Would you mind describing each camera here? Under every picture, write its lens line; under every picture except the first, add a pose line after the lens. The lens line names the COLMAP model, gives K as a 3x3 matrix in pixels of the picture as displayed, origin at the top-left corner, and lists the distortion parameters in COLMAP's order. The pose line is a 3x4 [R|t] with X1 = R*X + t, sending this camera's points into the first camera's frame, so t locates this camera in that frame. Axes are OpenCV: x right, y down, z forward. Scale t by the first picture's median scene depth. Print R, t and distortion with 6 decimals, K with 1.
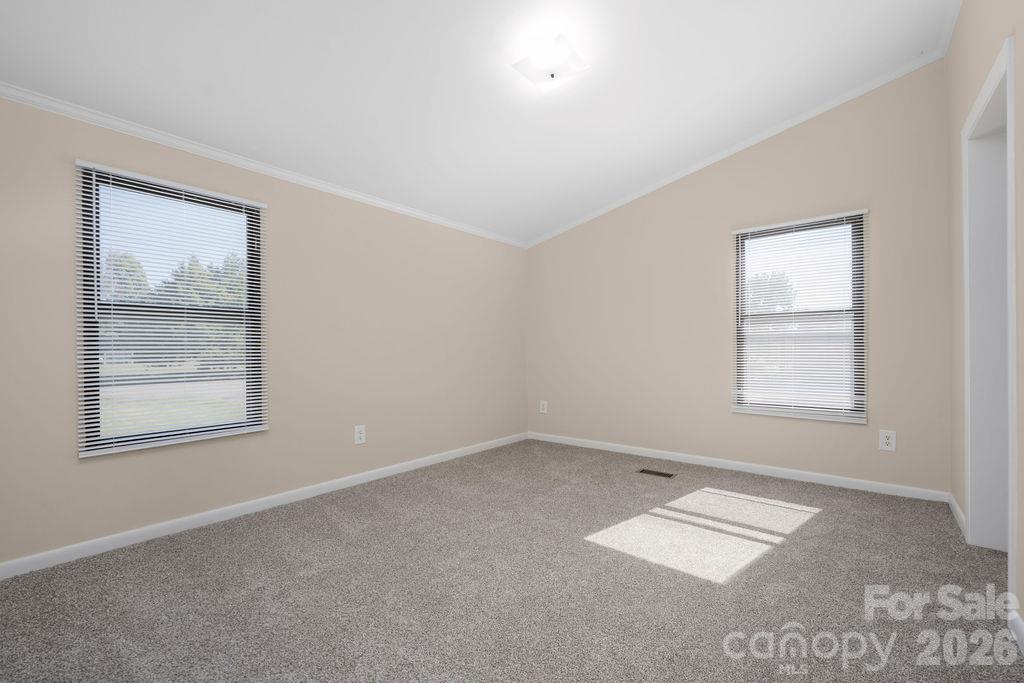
lens RADIAL K [[430.8, 0, 516.2], [0, 430.8, 344.6], [0, 0, 1]] dist [-0.002025, -0.001582]
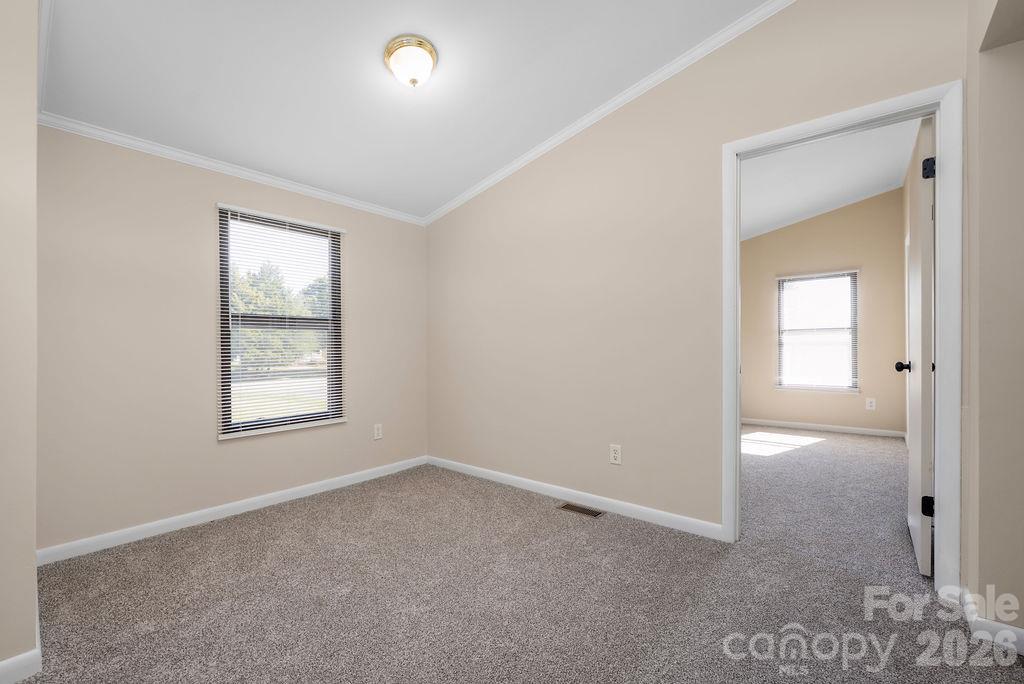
lens RADIAL K [[430.8, 0, 501.9], [0, 430.8, 351.4], [0, 0, 1]] dist [-0.002025, -0.001582]
pose [[0.999723, -0.005180, -0.022976, -0.154151], [0.005511, 0.999882, 0.014349, -0.005382], [0.022899, -0.014472, 0.999633, -0.202039]]
